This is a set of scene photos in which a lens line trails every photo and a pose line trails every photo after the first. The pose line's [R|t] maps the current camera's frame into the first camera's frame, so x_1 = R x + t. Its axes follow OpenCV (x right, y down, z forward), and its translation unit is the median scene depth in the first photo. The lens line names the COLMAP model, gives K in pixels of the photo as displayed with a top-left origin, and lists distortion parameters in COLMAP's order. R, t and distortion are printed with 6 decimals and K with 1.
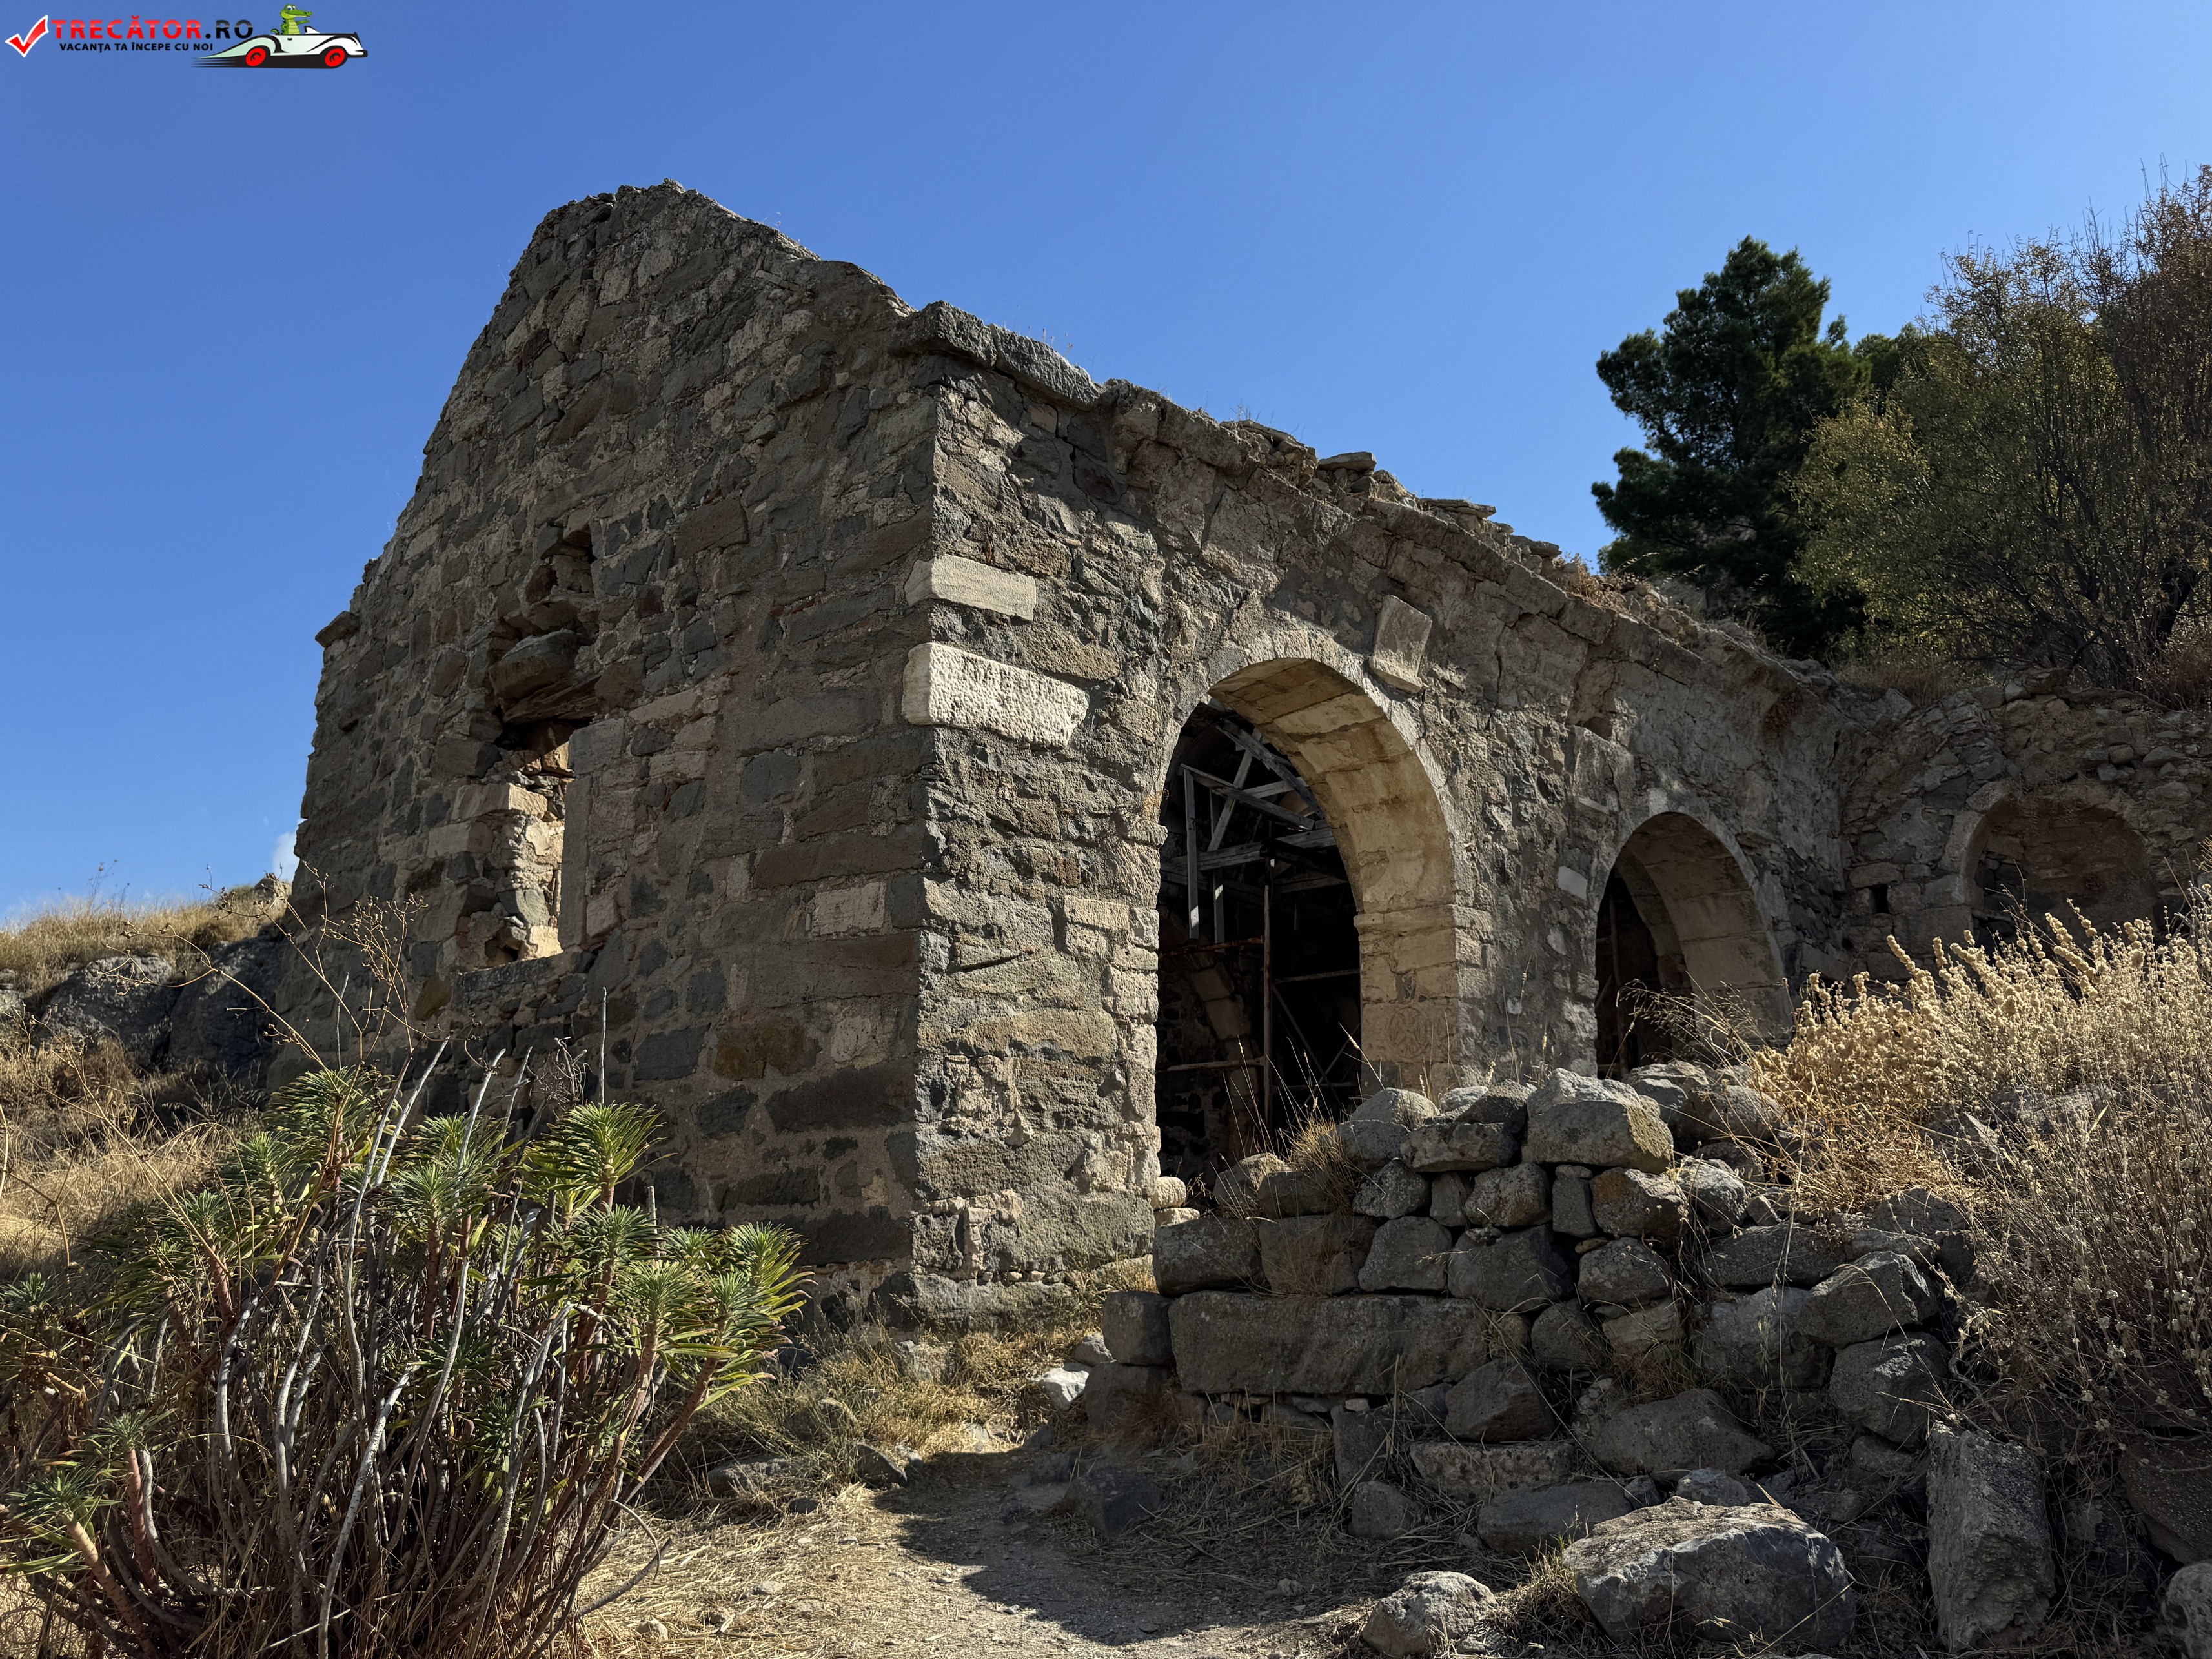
lens RADIAL K [[1568.8, 0, 1109.7], [0, 1568.8, 836.0], [0, 0, 1]] dist [0.046033, -0.060616]
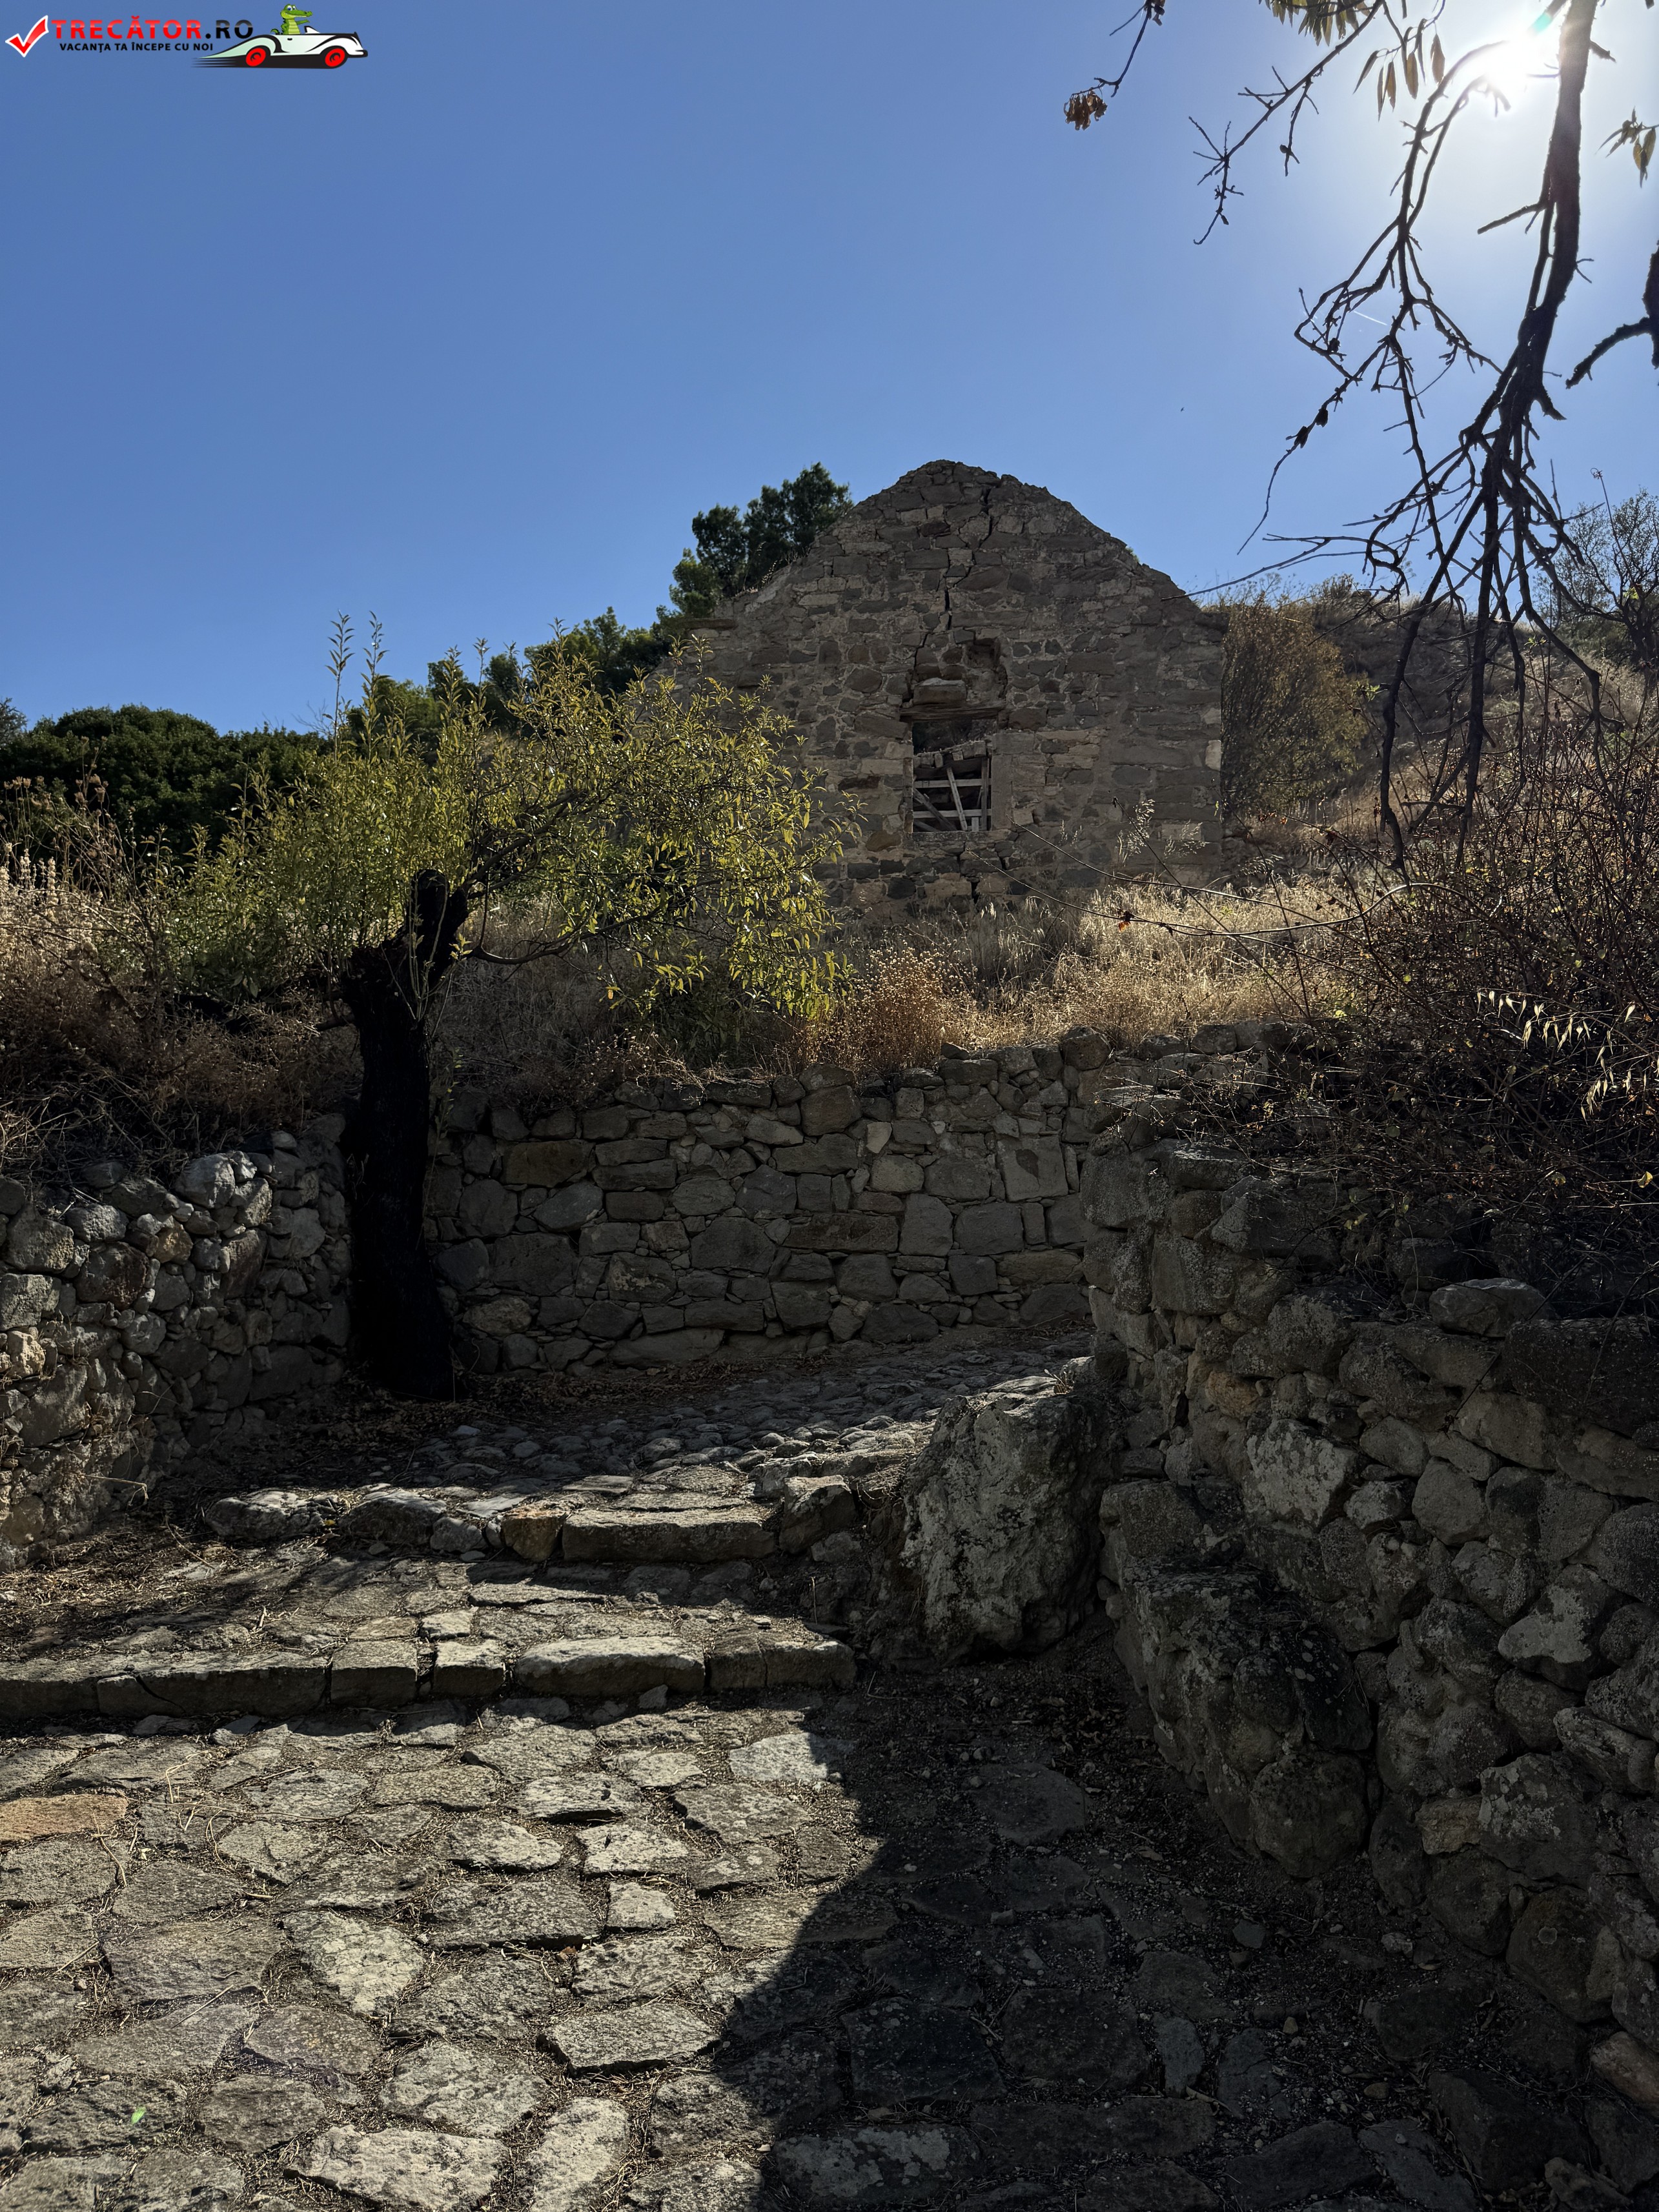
lens RADIAL K [[1568.8, 0, 829.6], [0, 1568.8, 1102.7], [0, 0, 1]] dist [0.046033, -0.060616]
pose [[0.792707, 0.076030, 0.604843, -1.969726], [-0.144509, 0.987348, 0.065282, 0.364544], [-0.592227, -0.139155, 0.793664, -0.757455]]
